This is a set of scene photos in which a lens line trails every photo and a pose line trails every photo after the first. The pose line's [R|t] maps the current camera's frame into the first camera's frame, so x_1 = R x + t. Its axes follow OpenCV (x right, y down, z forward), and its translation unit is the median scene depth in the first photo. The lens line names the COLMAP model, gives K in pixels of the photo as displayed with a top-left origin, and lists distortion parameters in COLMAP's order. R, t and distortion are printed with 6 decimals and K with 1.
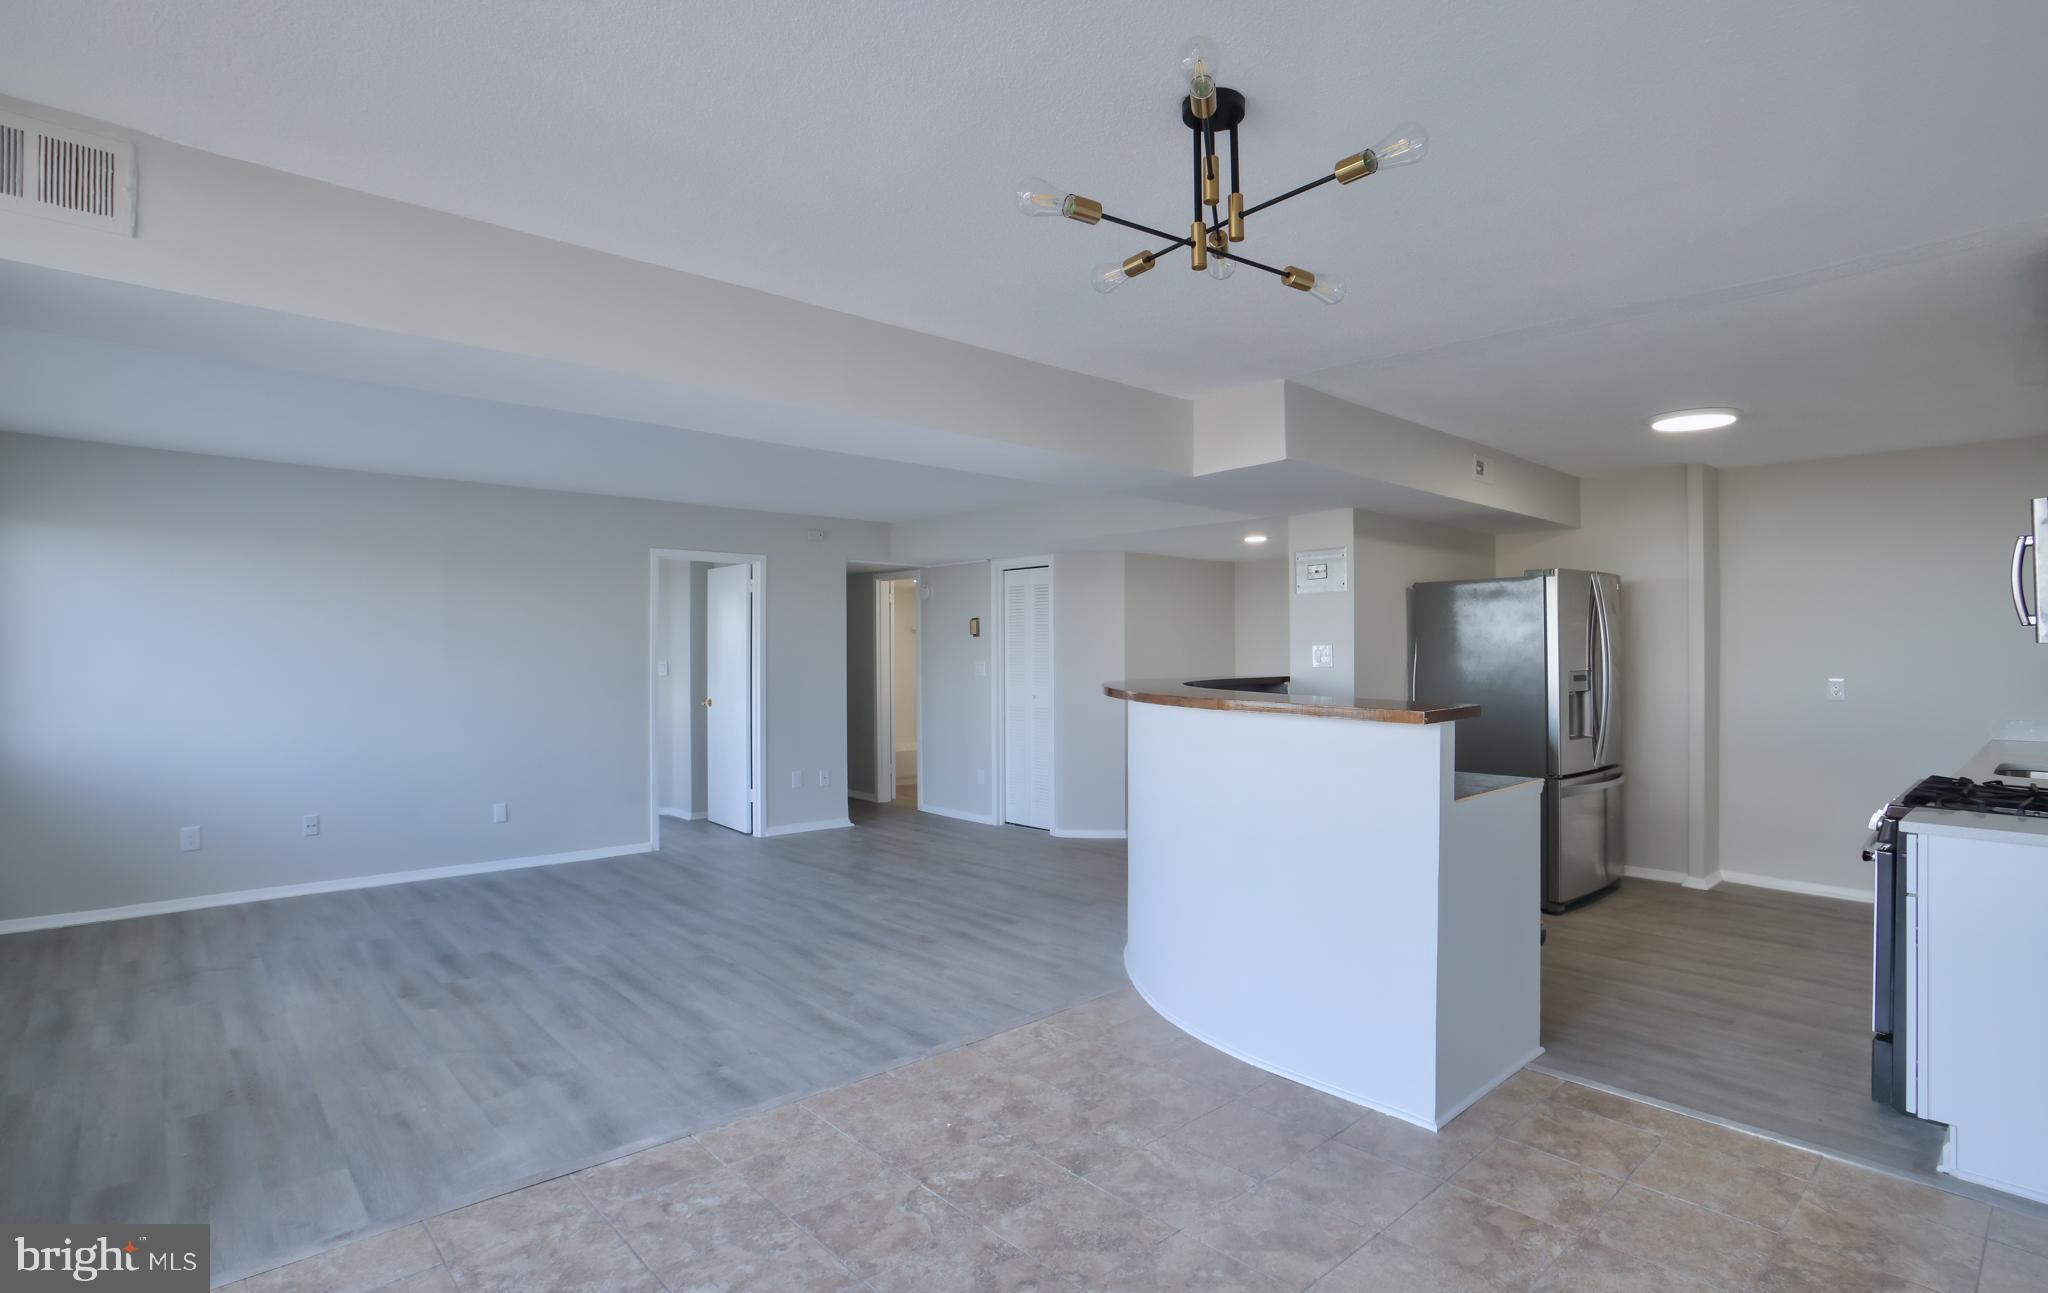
lens RADIAL K [[1015.0, 0, 1046.3], [0, 1015.0, 643.7], [0, 0, 1]] dist [-0.060327, 0.016999]
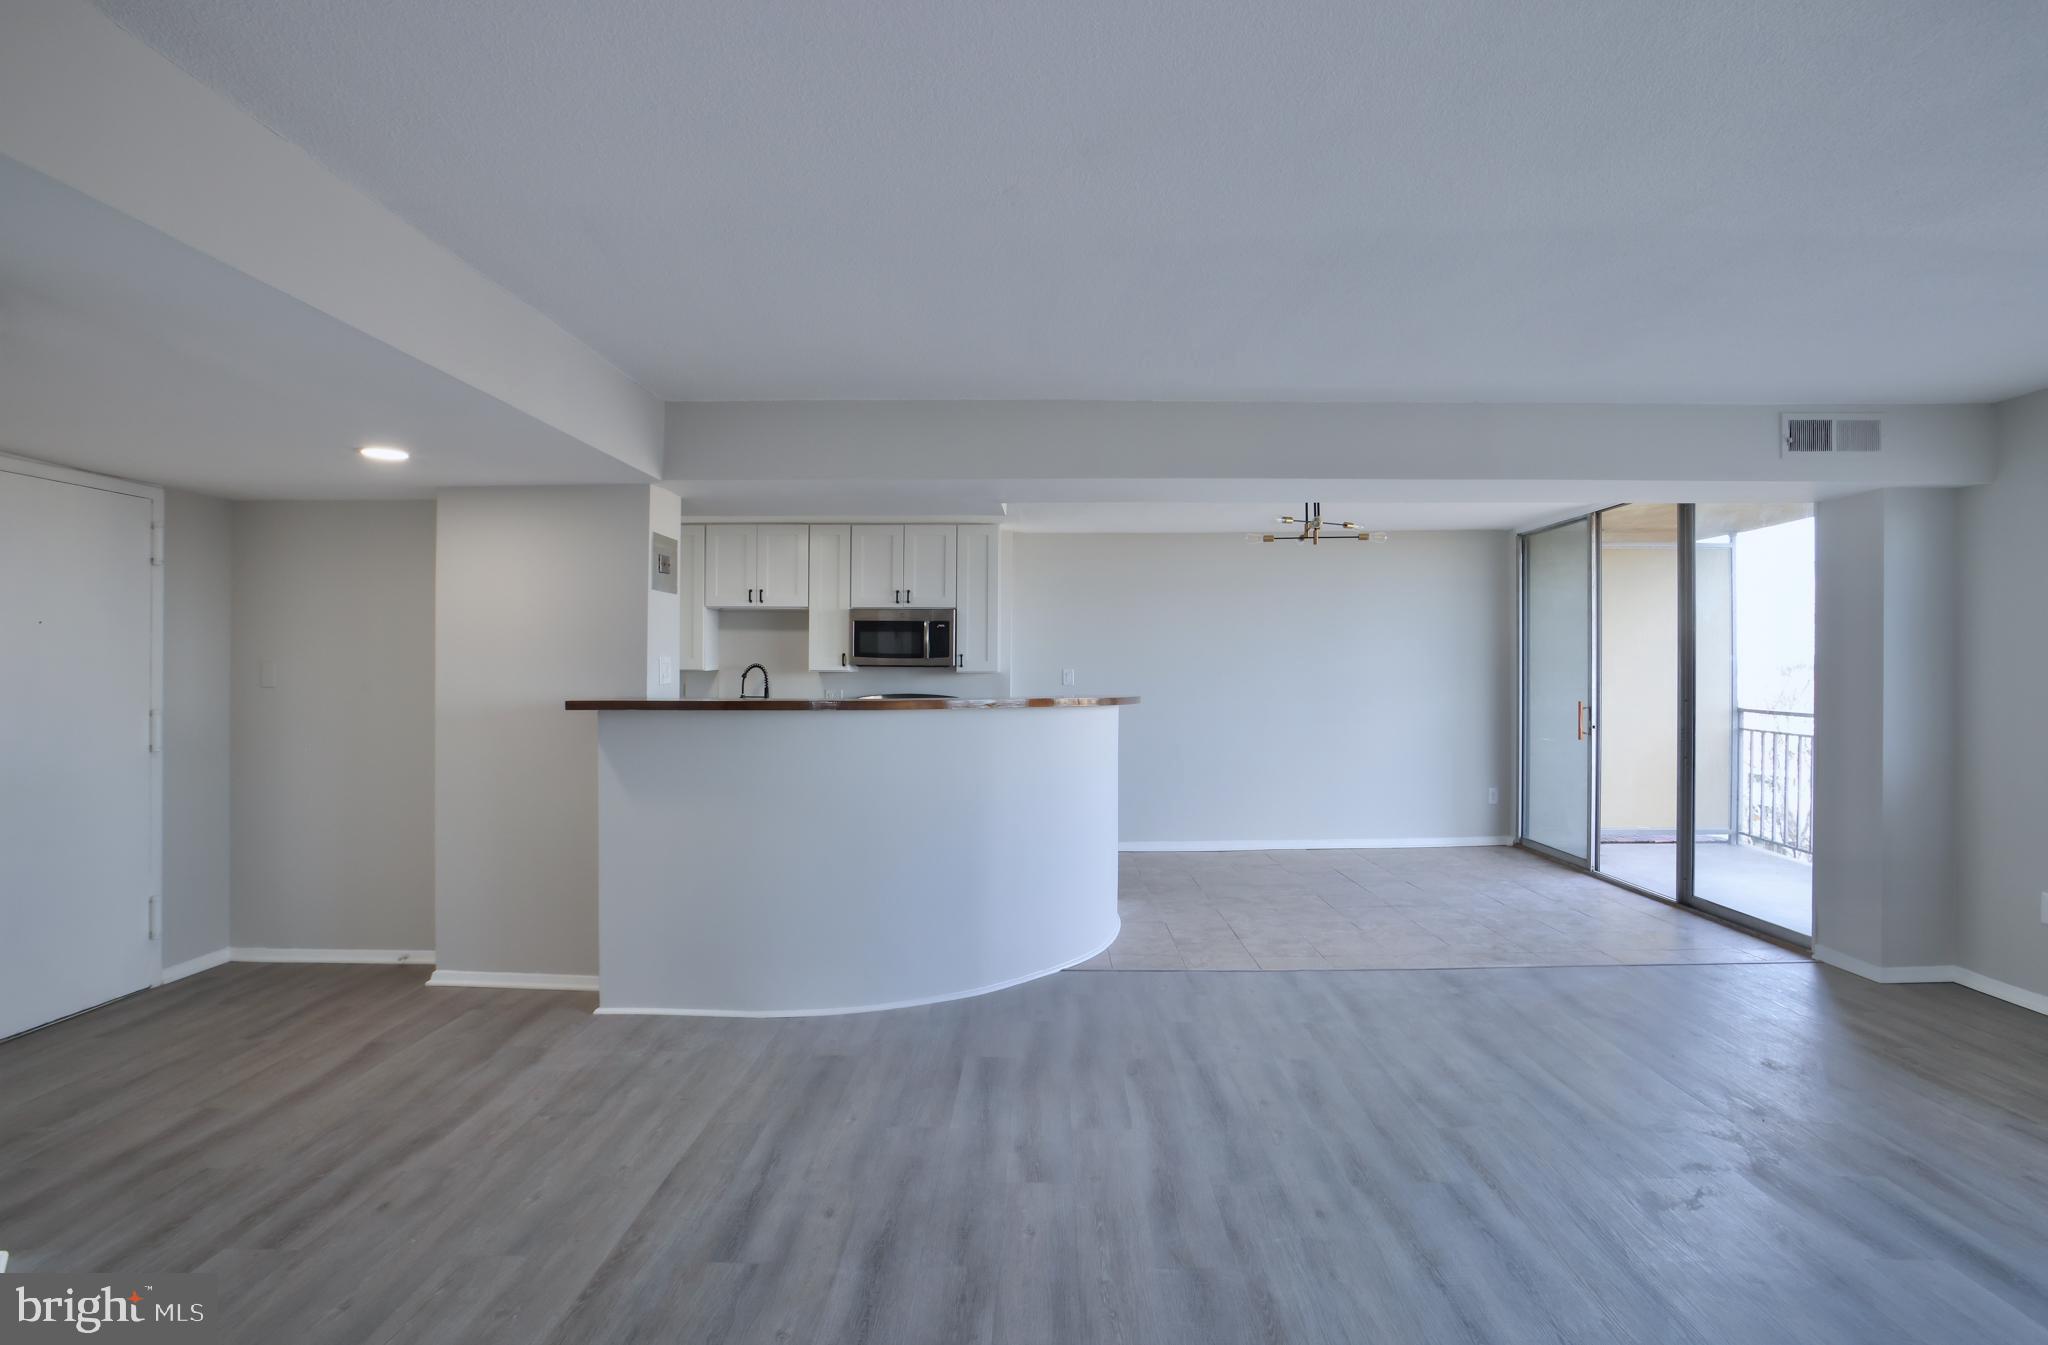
lens RADIAL K [[991.5, 0, 1024.0], [0, 991.5, 672.5], [0, 0, 1]] dist [-0.048358, 0.000450]
pose [[-0.715699, 0.001225, 0.698407, -0.504368], [-0.006462, 0.999944, -0.008376, 0.019701], [-0.698379, -0.010508, -0.715651, 1.436035]]
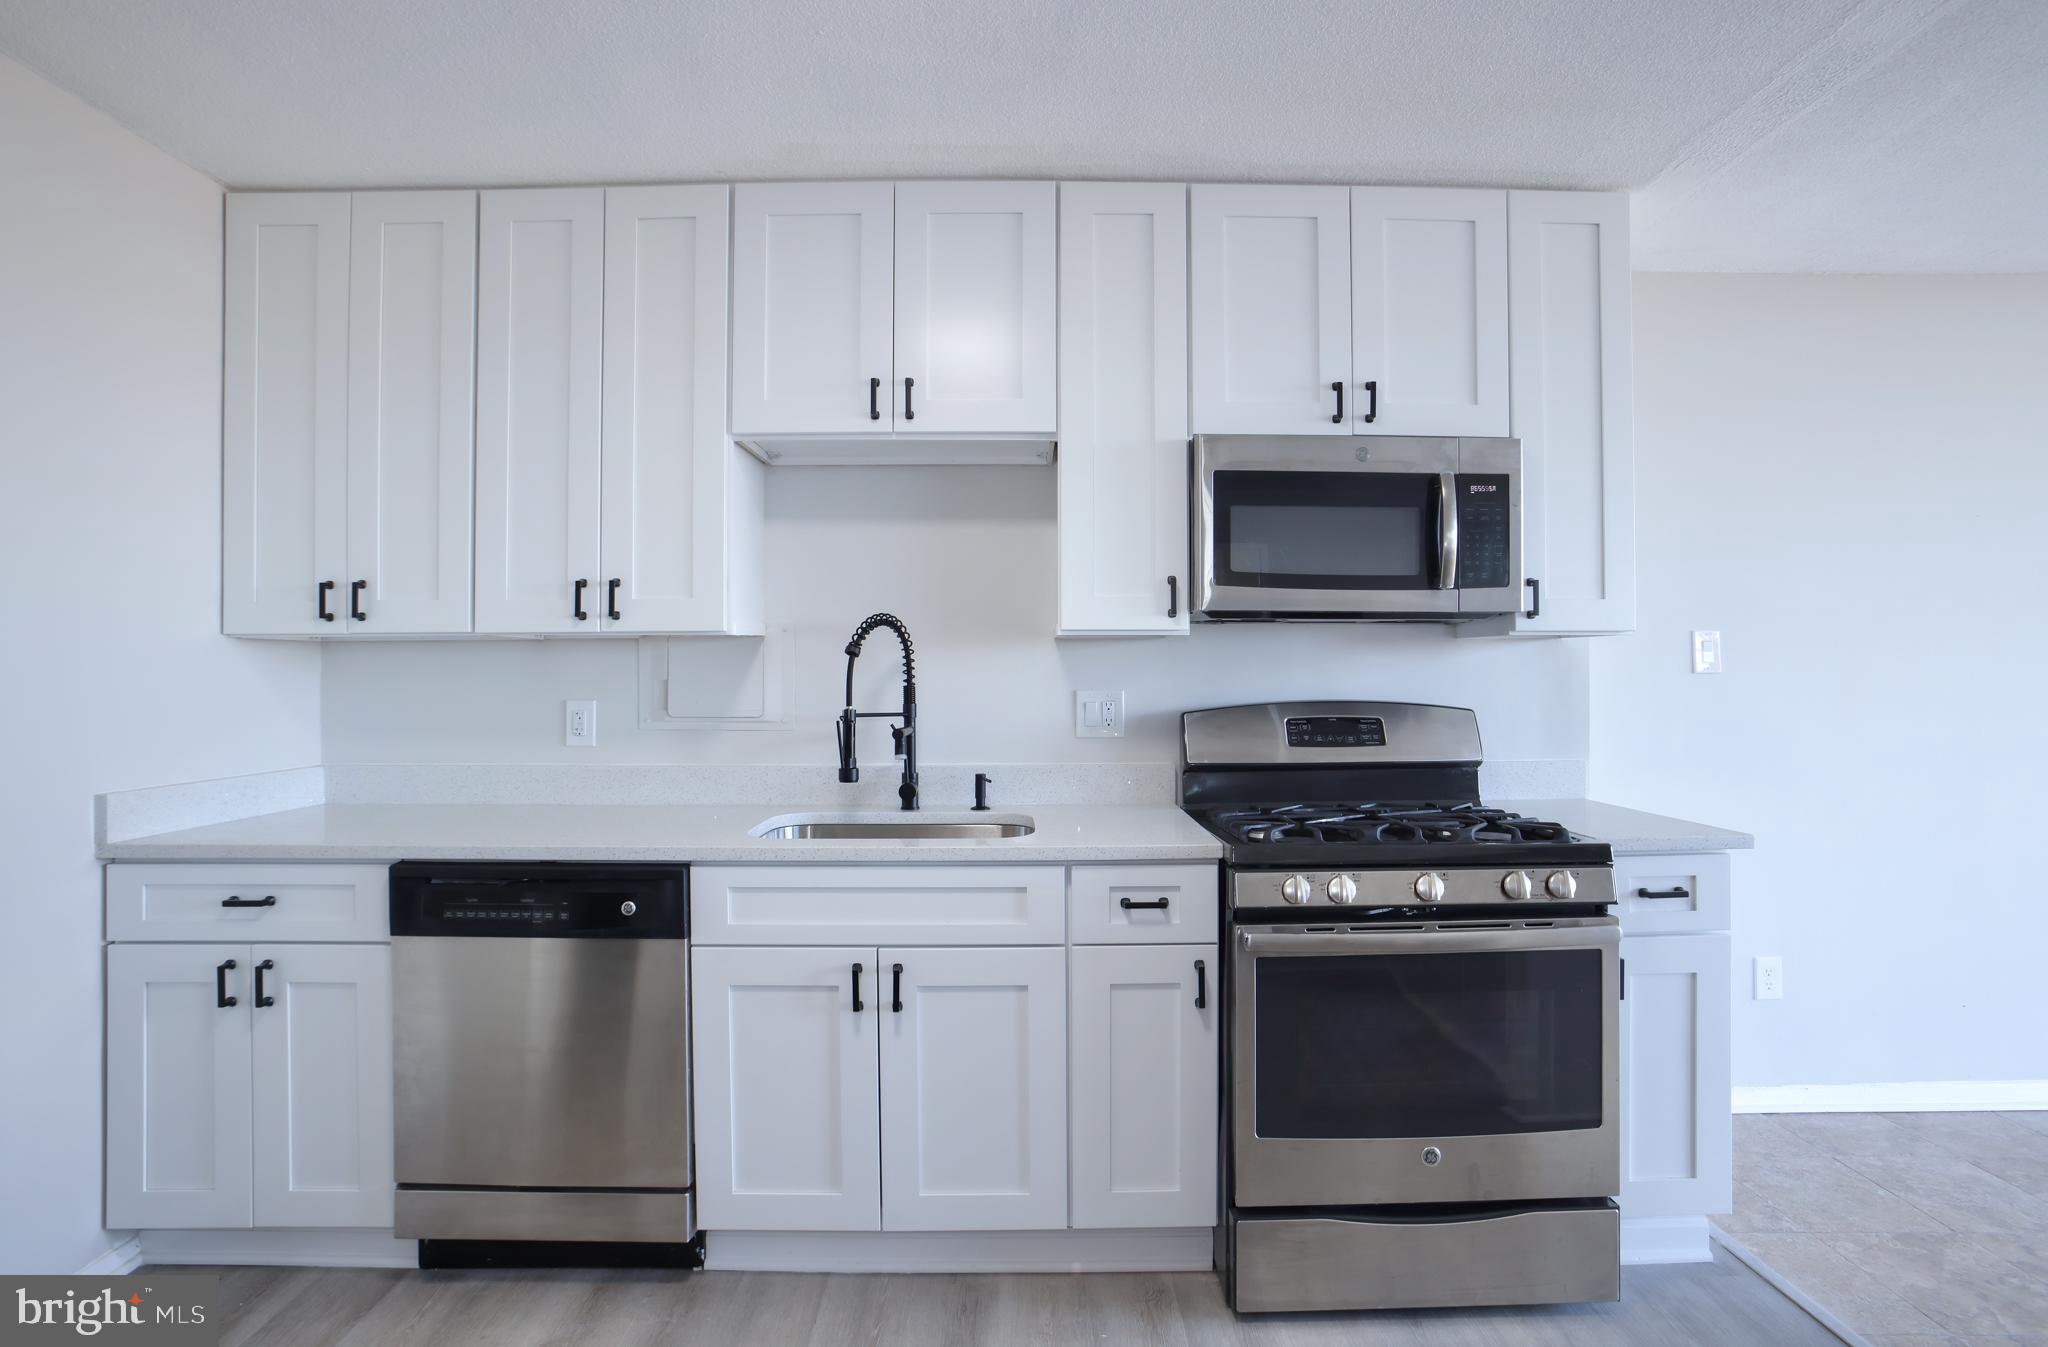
lens RADIAL K [[991.5, 0, 1024.0], [0, 991.5, 673.5], [0, 0, 1]] dist [-0.048358, 0.000450]
pose [[-0.738186, 0.005707, 0.674574, 0.399750], [0.000196, 0.999966, -0.008245, 0.029700], [-0.674598, -0.005955, -0.738162, 0.989227]]
